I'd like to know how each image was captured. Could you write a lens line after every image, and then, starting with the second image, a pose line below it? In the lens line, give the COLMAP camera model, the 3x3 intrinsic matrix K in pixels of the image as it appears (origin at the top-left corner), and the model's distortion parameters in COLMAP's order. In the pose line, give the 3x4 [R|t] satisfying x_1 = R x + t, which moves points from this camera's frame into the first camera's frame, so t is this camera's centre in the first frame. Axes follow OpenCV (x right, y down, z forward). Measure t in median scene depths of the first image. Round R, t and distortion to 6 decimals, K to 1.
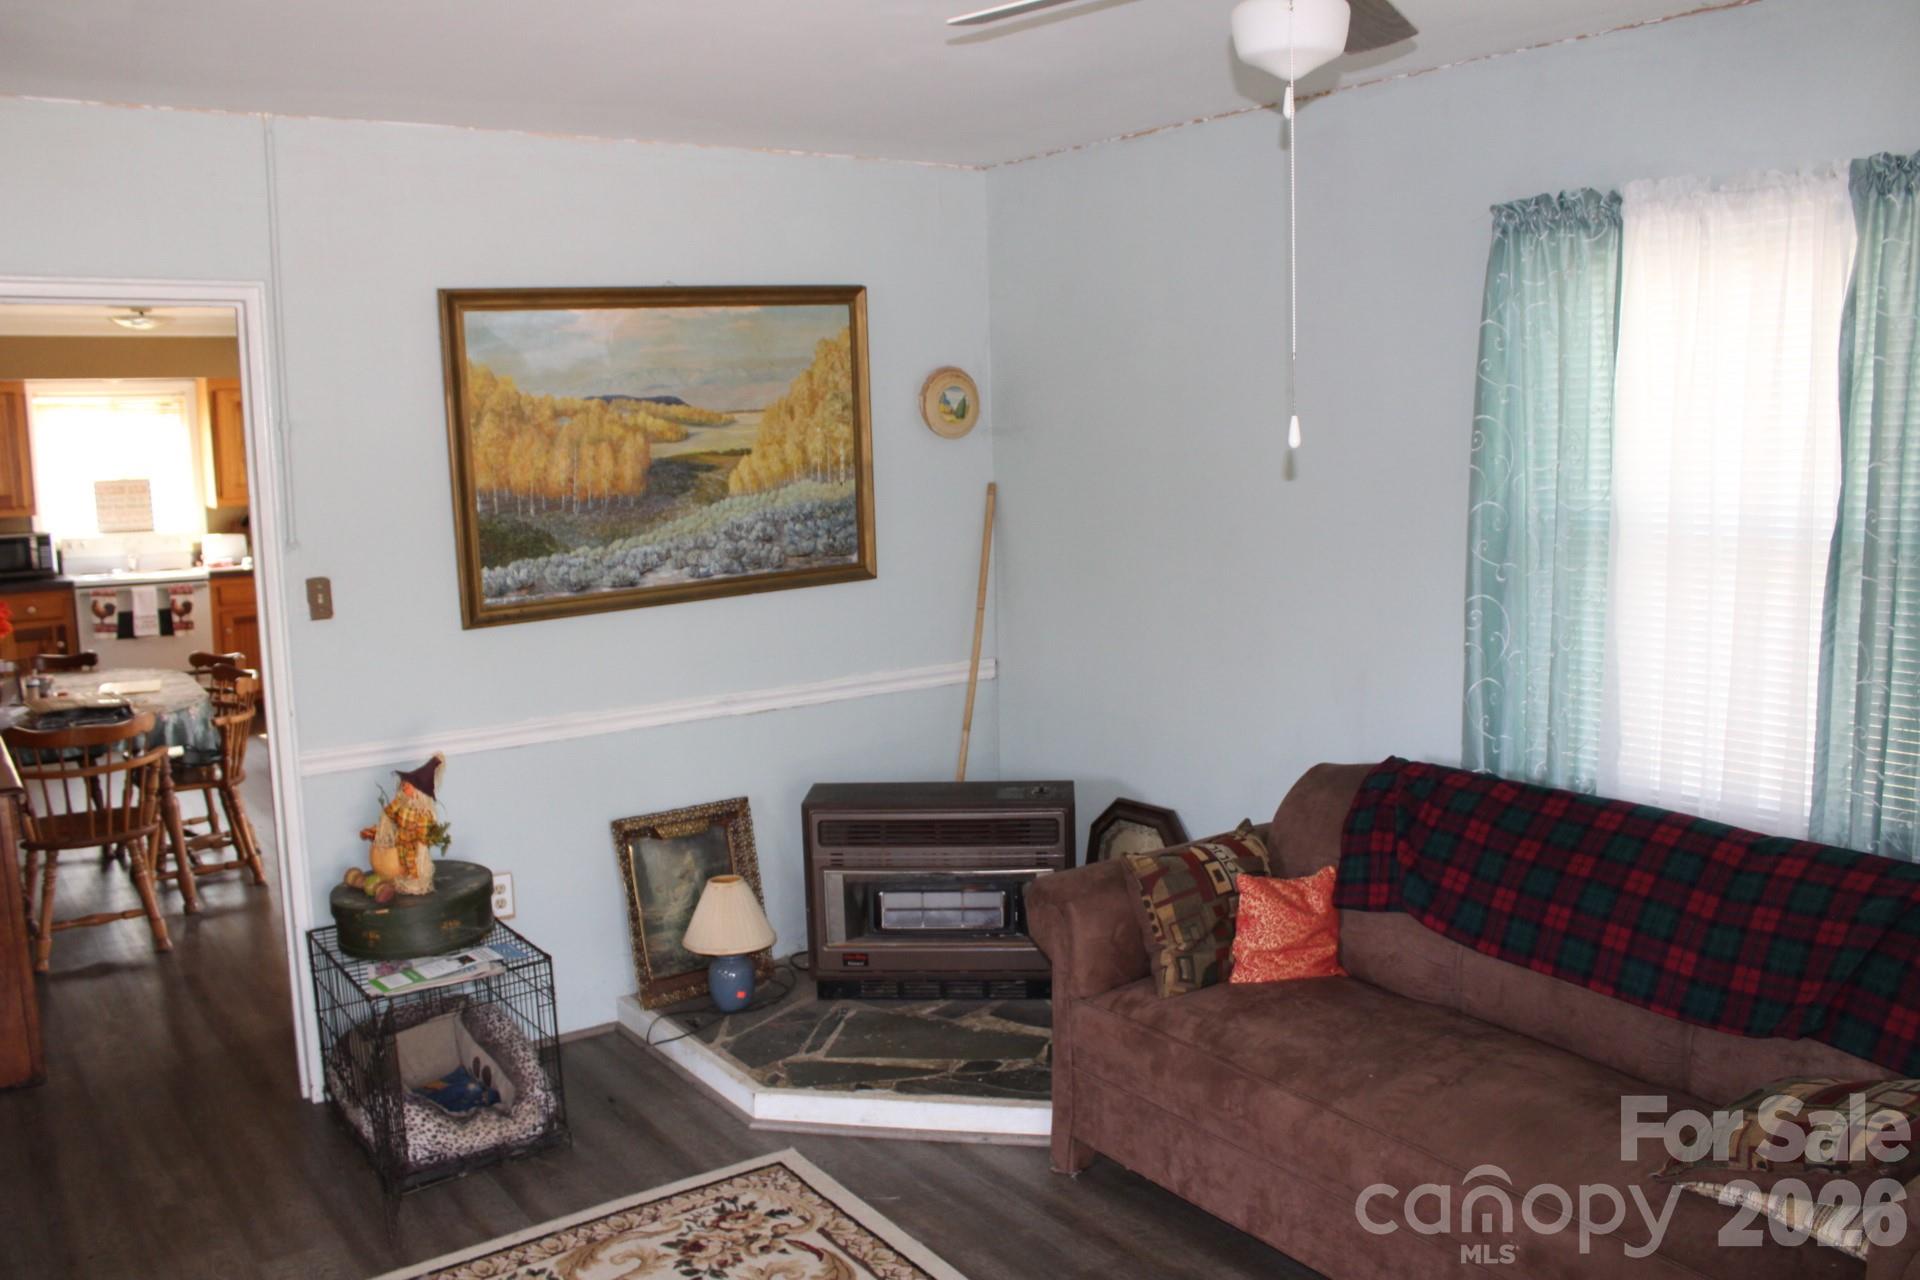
lens RADIAL K [[1598.1, 0, 960.0], [0, 1598.1, 640.0], [0, 0, 1]] dist [-0.180427, 0.168537]
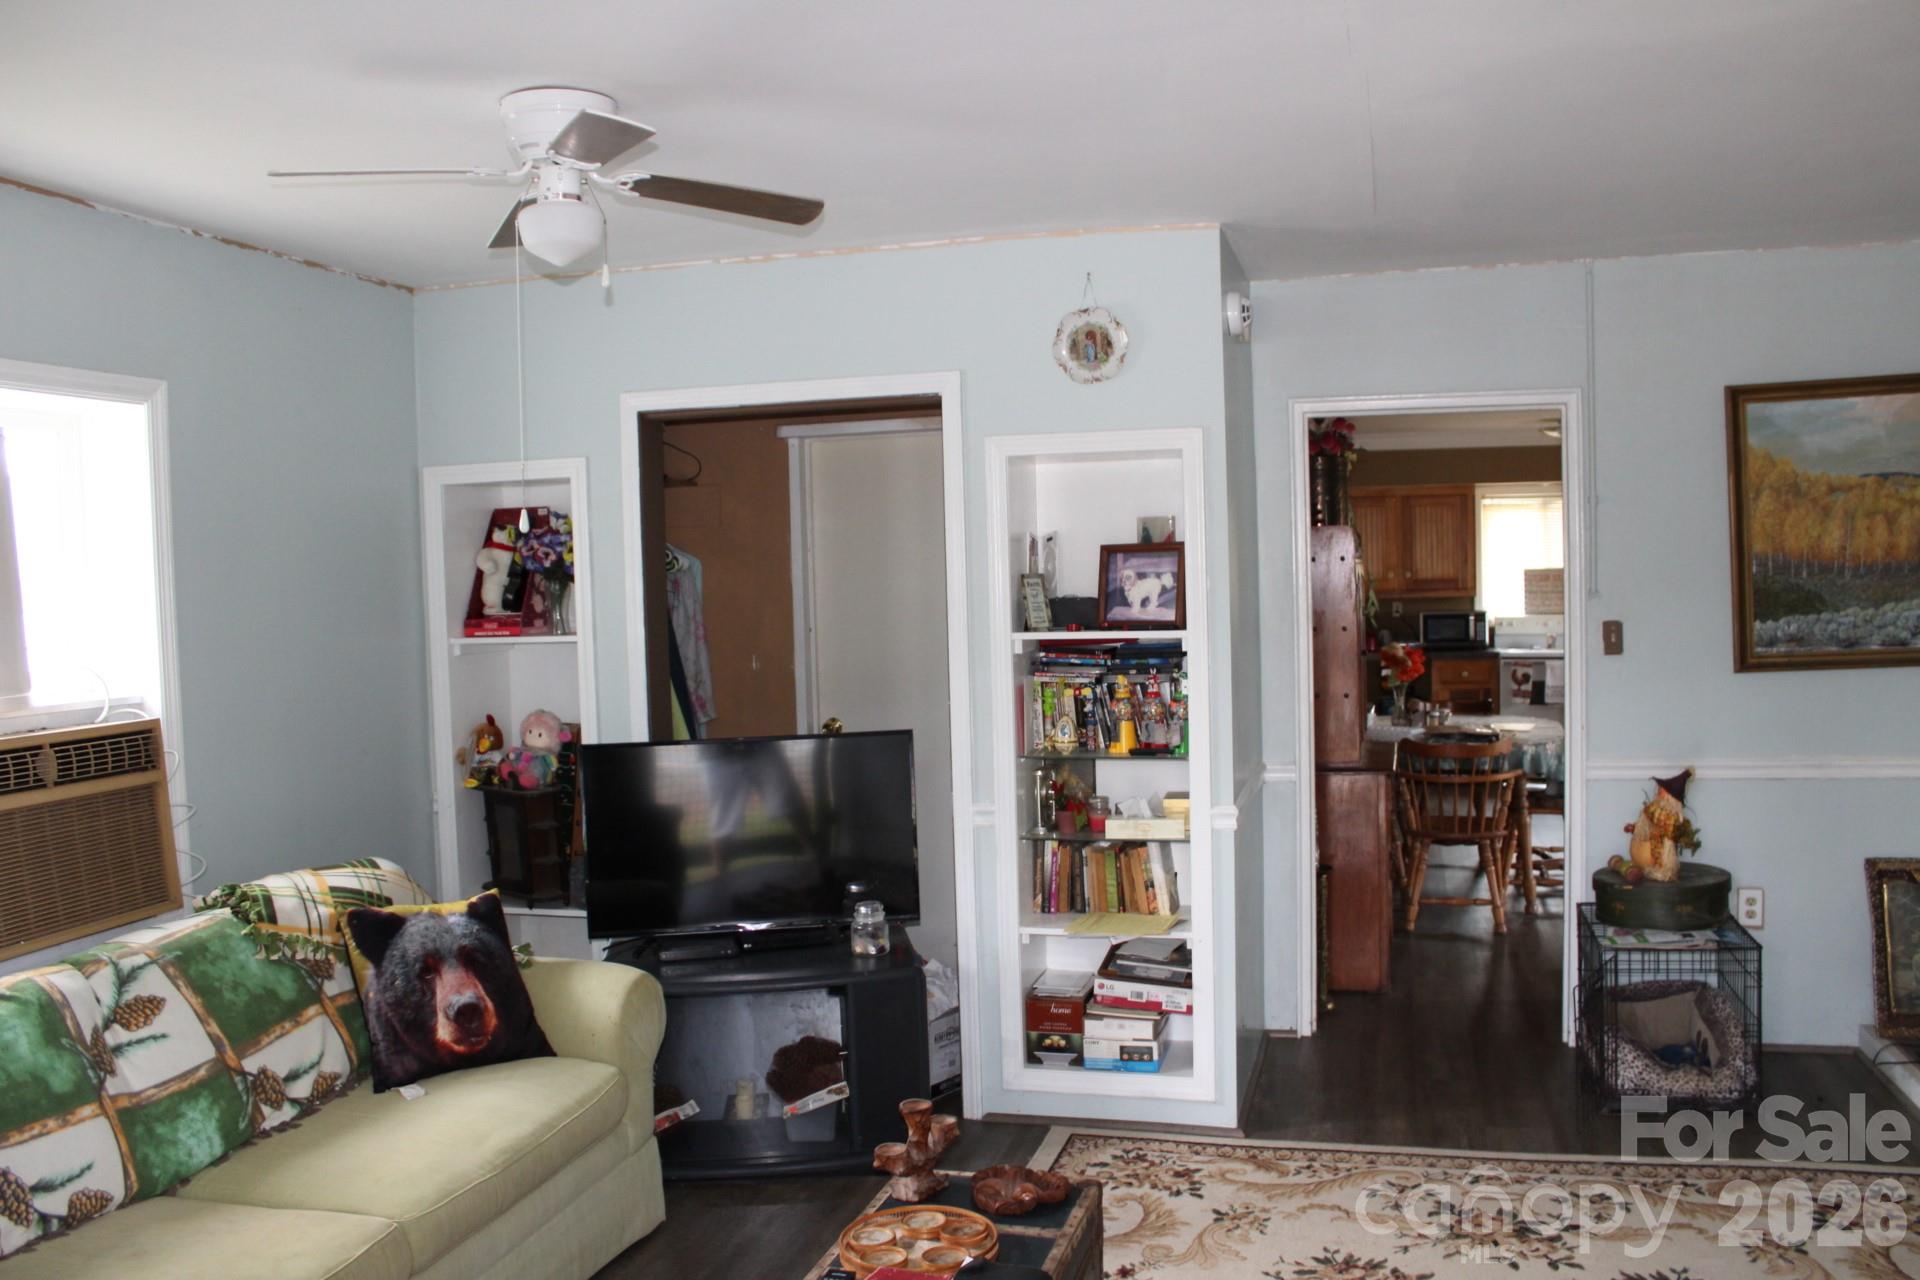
lens RADIAL K [[1598.1, 0, 960.0], [0, 1598.1, 640.0], [0, 0, 1]] dist [-0.180427, 0.168537]
pose [[0.628223, 0.037476, -0.777130, 0.212825], [-0.094310, 0.995142, -0.028250, 0.055624], [0.772296, 0.091038, 0.628706, -0.173958]]
